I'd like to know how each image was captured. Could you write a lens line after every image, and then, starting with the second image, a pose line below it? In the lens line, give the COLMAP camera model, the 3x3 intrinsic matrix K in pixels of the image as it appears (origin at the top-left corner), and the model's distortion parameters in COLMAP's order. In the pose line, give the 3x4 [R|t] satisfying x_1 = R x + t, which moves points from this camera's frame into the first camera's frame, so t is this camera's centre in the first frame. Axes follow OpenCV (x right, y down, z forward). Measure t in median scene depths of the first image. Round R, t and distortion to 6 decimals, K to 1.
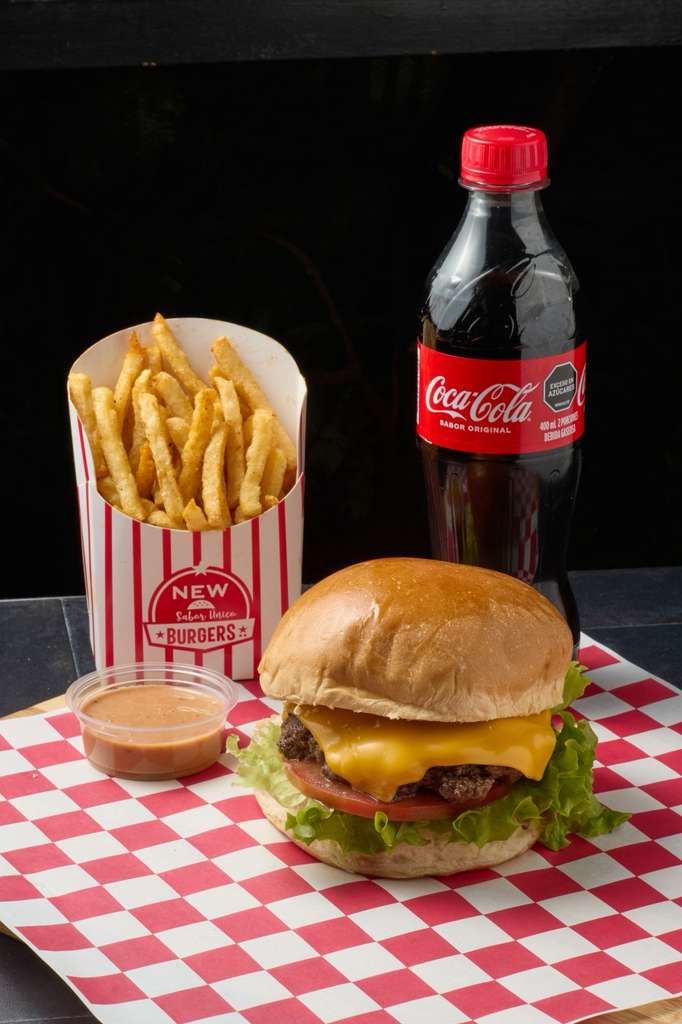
lens RADIAL K [[3349.0, 0, 341.0], [0, 3349.0, 512.0], [0, 0, 1]] dist [0.178003, -3.424723]
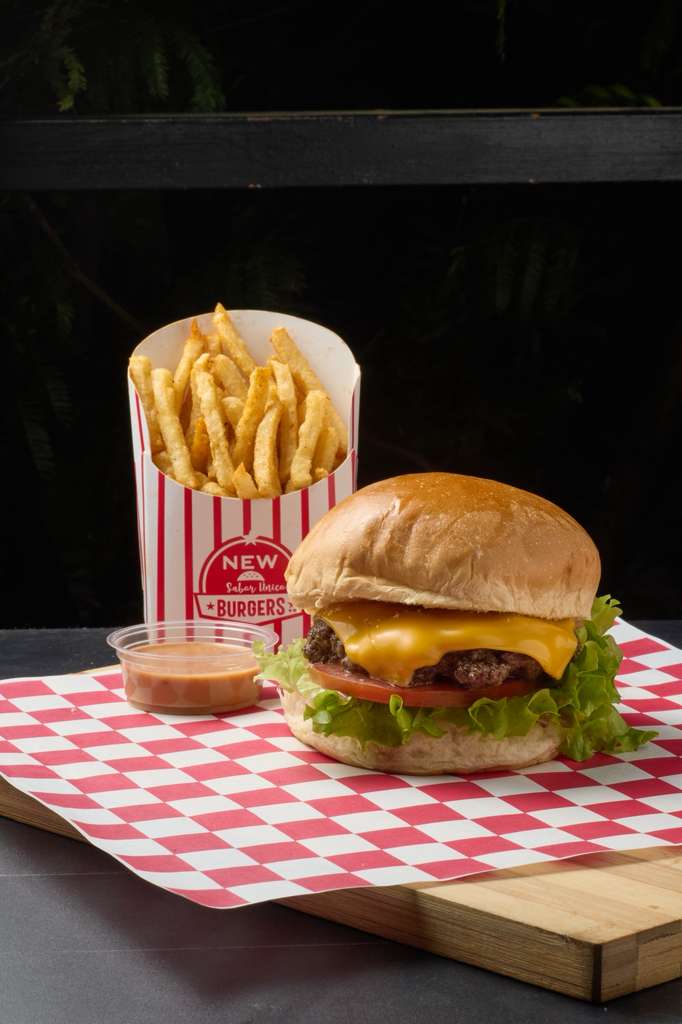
lens RADIAL K [[3349.0, 0, 341.0], [0, 3349.0, 512.0], [0, 0, 1]] dist [0.178003, -3.424723]
pose [[0.997202, 0.008742, -0.074240, 0.060741], [-0.021053, 0.985782, -0.166703, 0.177529], [0.071727, 0.167800, 0.983208, 0.001082]]
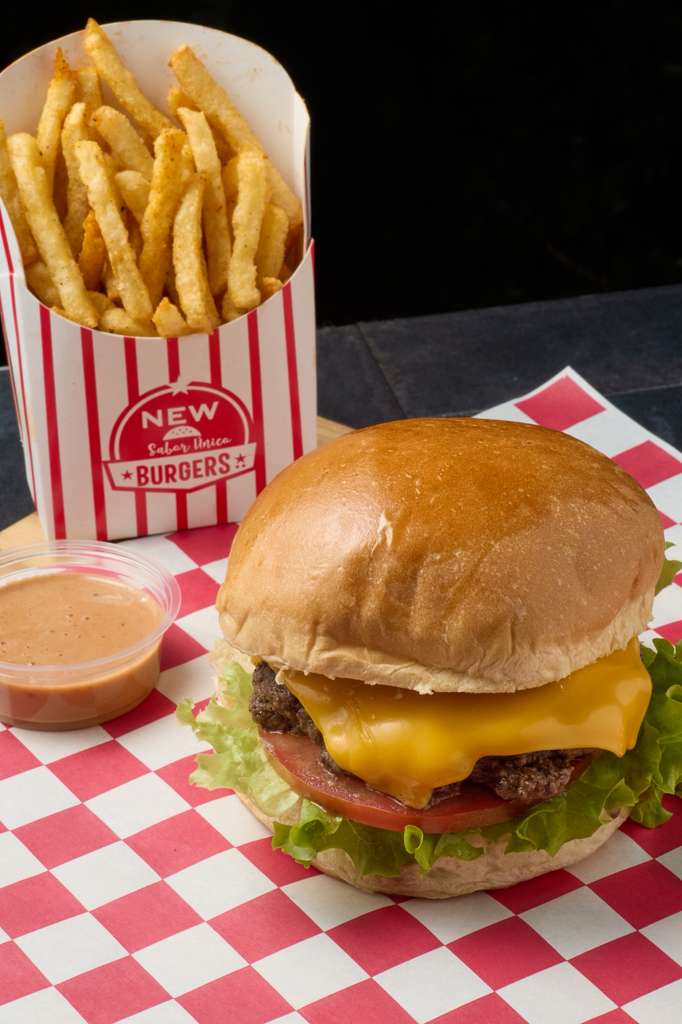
lens RADIAL K [[3349.0, 0, 341.0], [0, 3349.0, 512.0], [0, 0, 1]] dist [0.178003, -3.424723]
pose [[0.996485, -0.065152, 0.052653, -0.046830], [0.053597, 0.978942, 0.196976, -0.095260], [-0.064378, -0.193461, 0.978994, 0.293169]]
